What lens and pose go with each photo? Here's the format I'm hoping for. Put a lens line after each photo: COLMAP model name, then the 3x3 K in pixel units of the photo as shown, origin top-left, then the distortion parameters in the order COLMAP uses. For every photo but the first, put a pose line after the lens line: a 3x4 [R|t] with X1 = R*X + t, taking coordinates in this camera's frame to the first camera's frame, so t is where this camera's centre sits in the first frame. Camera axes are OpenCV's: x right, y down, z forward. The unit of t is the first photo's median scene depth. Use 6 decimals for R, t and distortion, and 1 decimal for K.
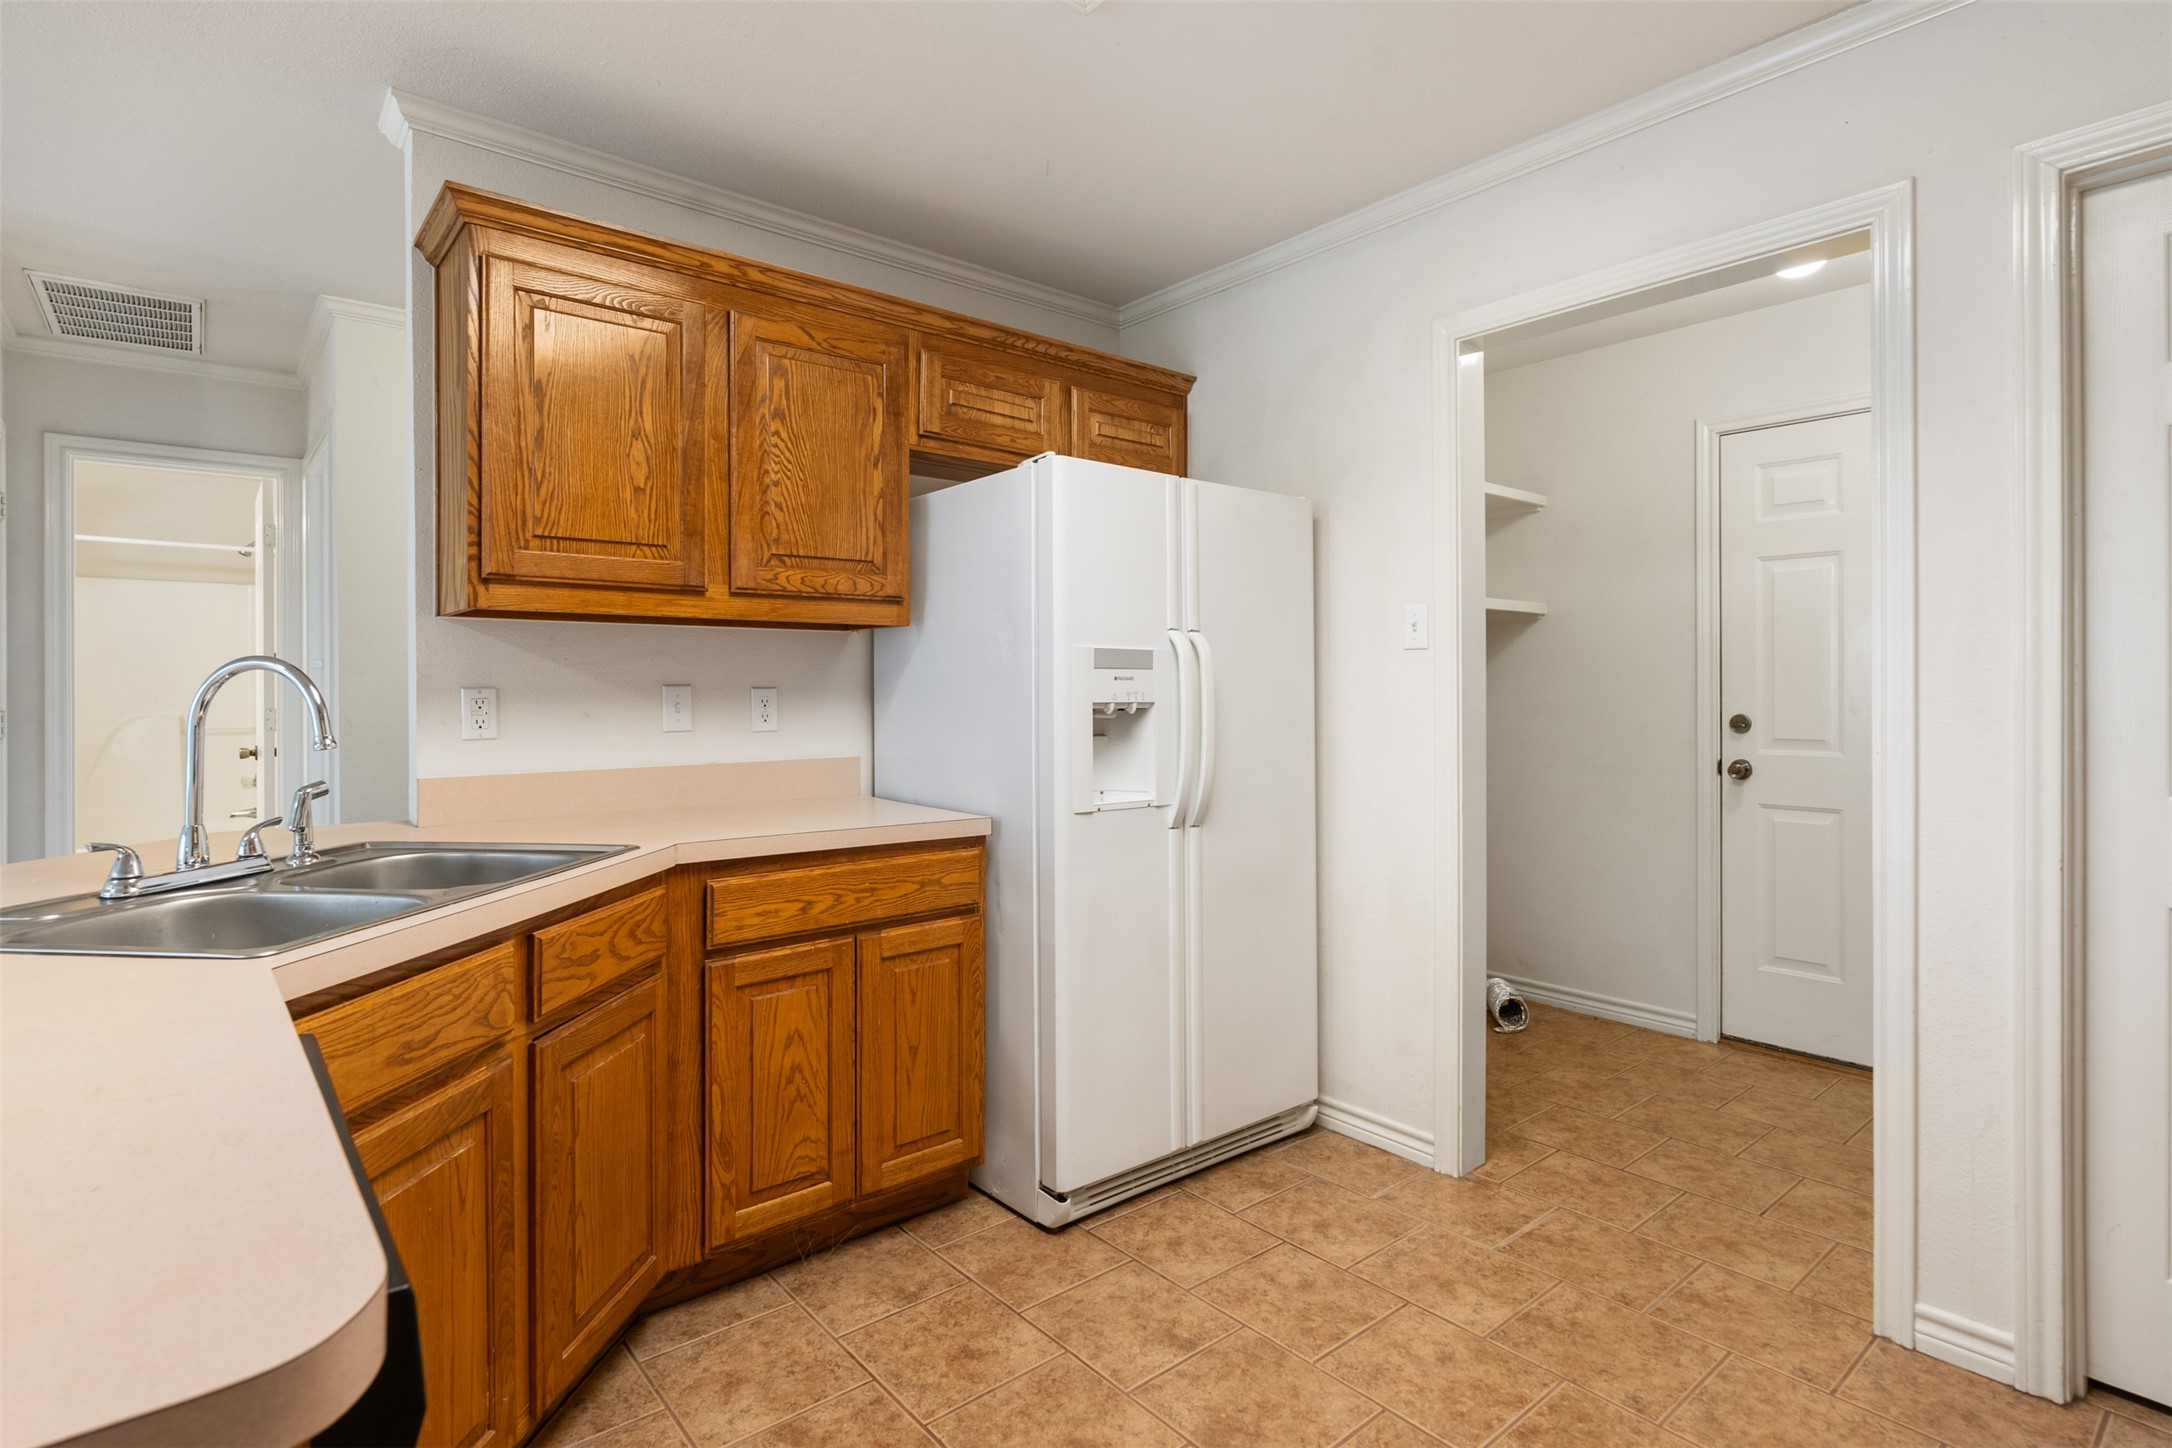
lens RADIAL K [[1104.8, 0, 1070.1], [0, 1104.8, 642.9], [0, 0, 1]] dist [-0.000104, 0.000282]
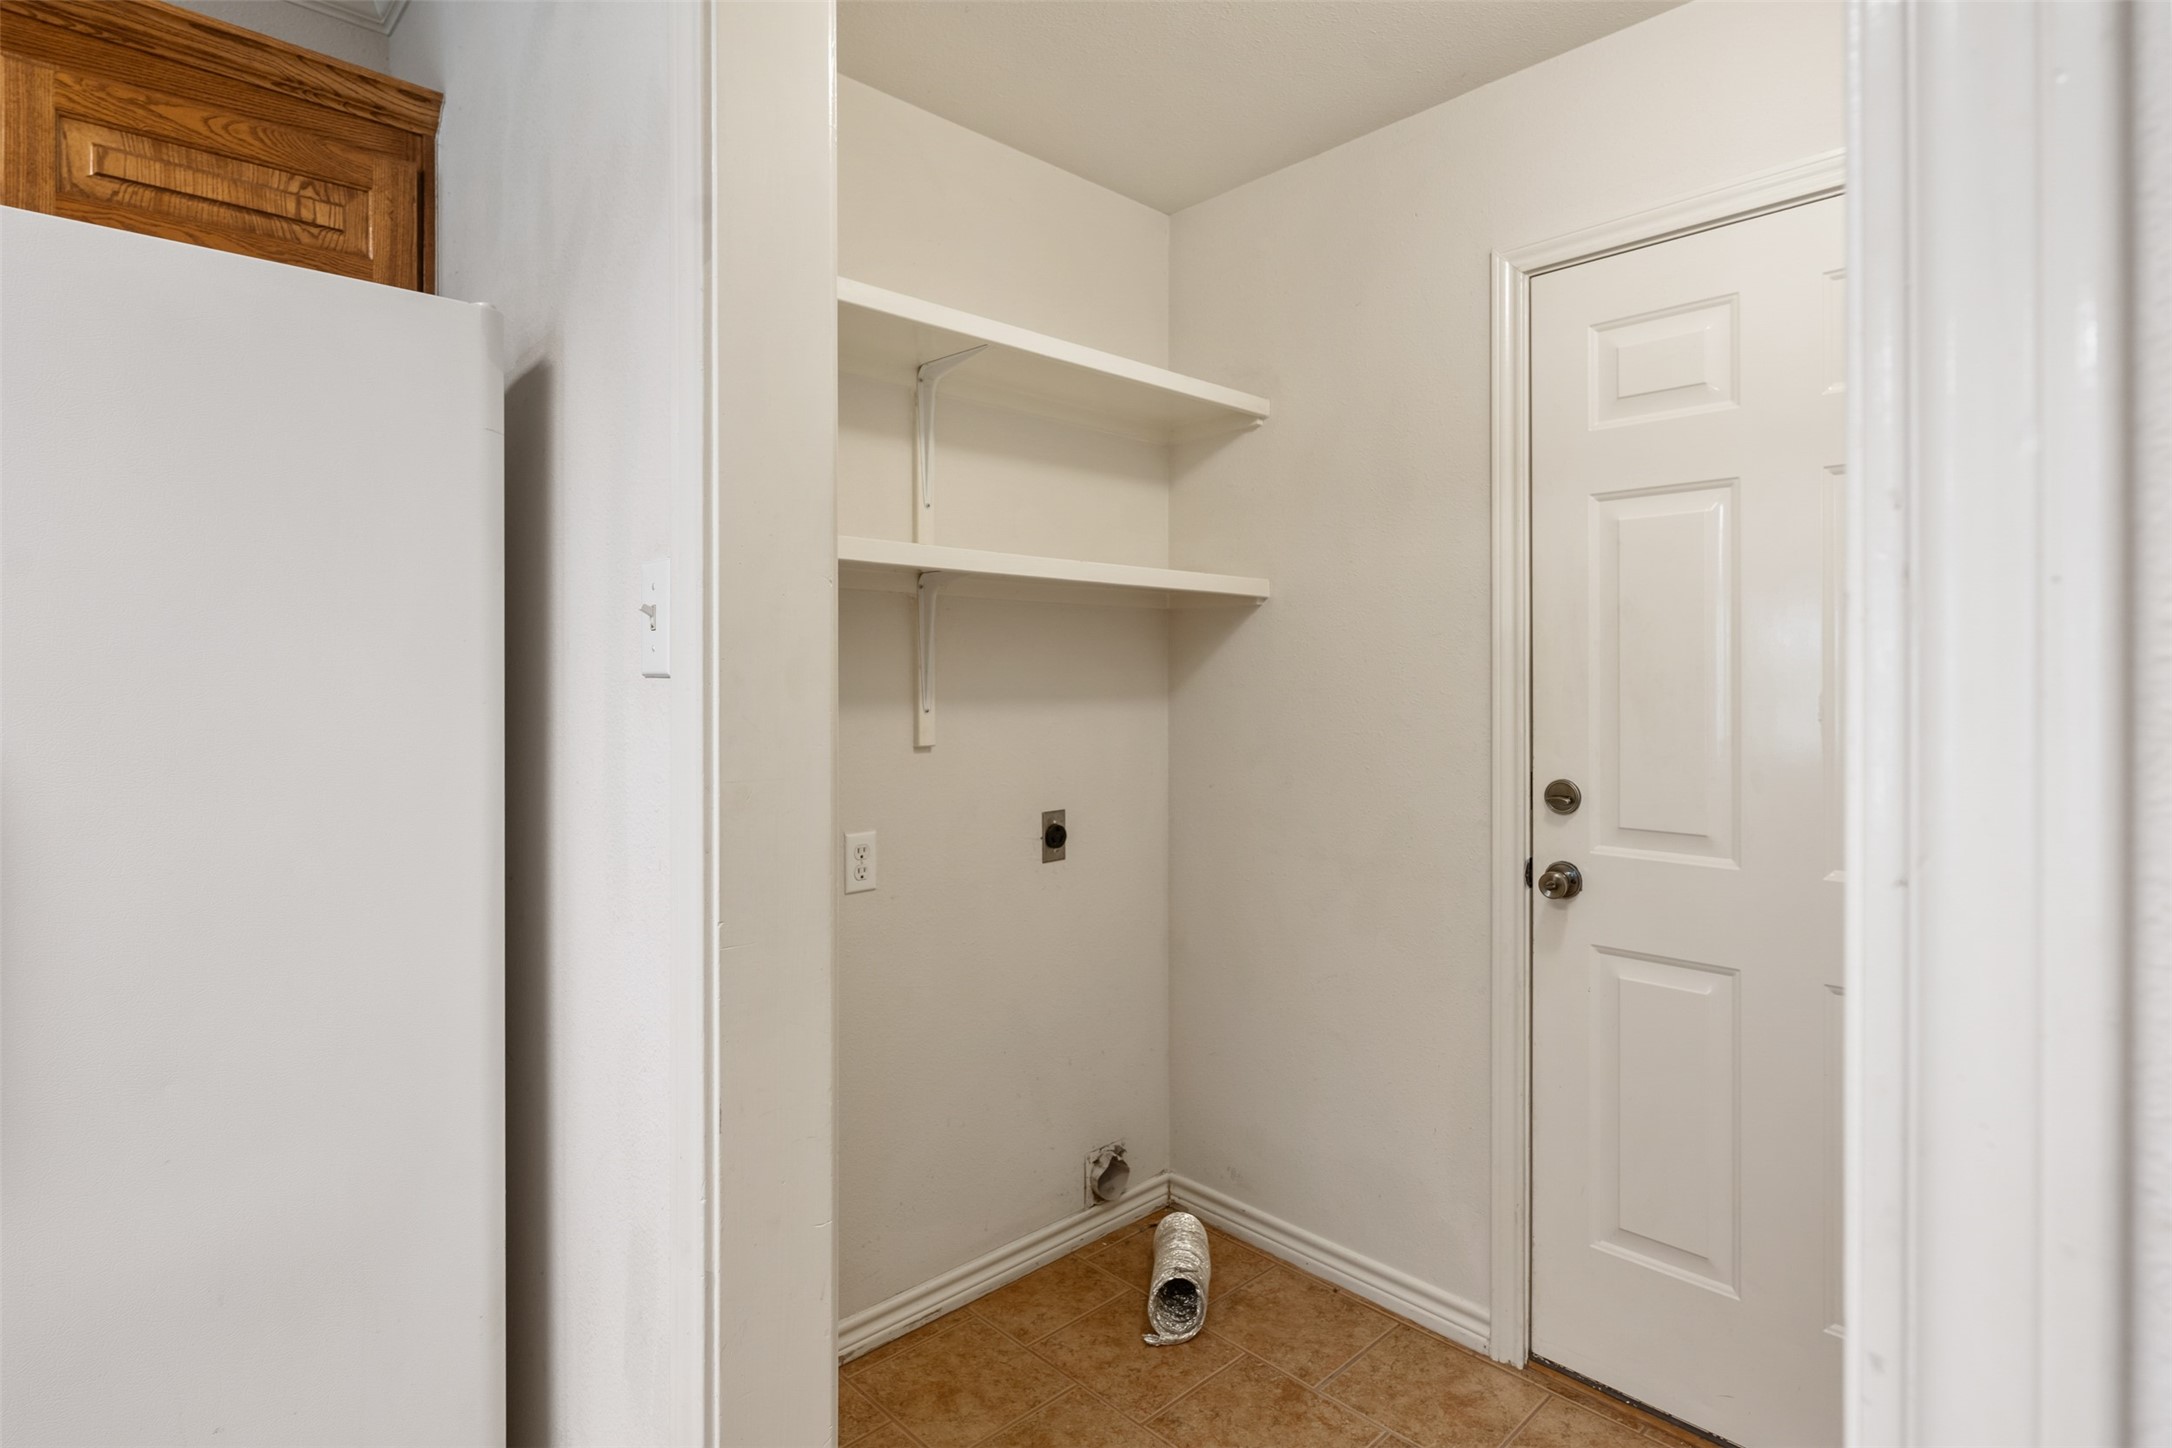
lens RADIAL K [[1104.8, 0, 1088.9], [0, 1104.8, 630.5], [0, 0, 1]] dist [-0.000104, 0.000282]
pose [[0.997679, 0.003872, 0.067986, 0.338199], [-0.003812, 0.999992, -0.001011, -0.008789], [-0.067989, 0.000750, 0.997686, 0.472973]]
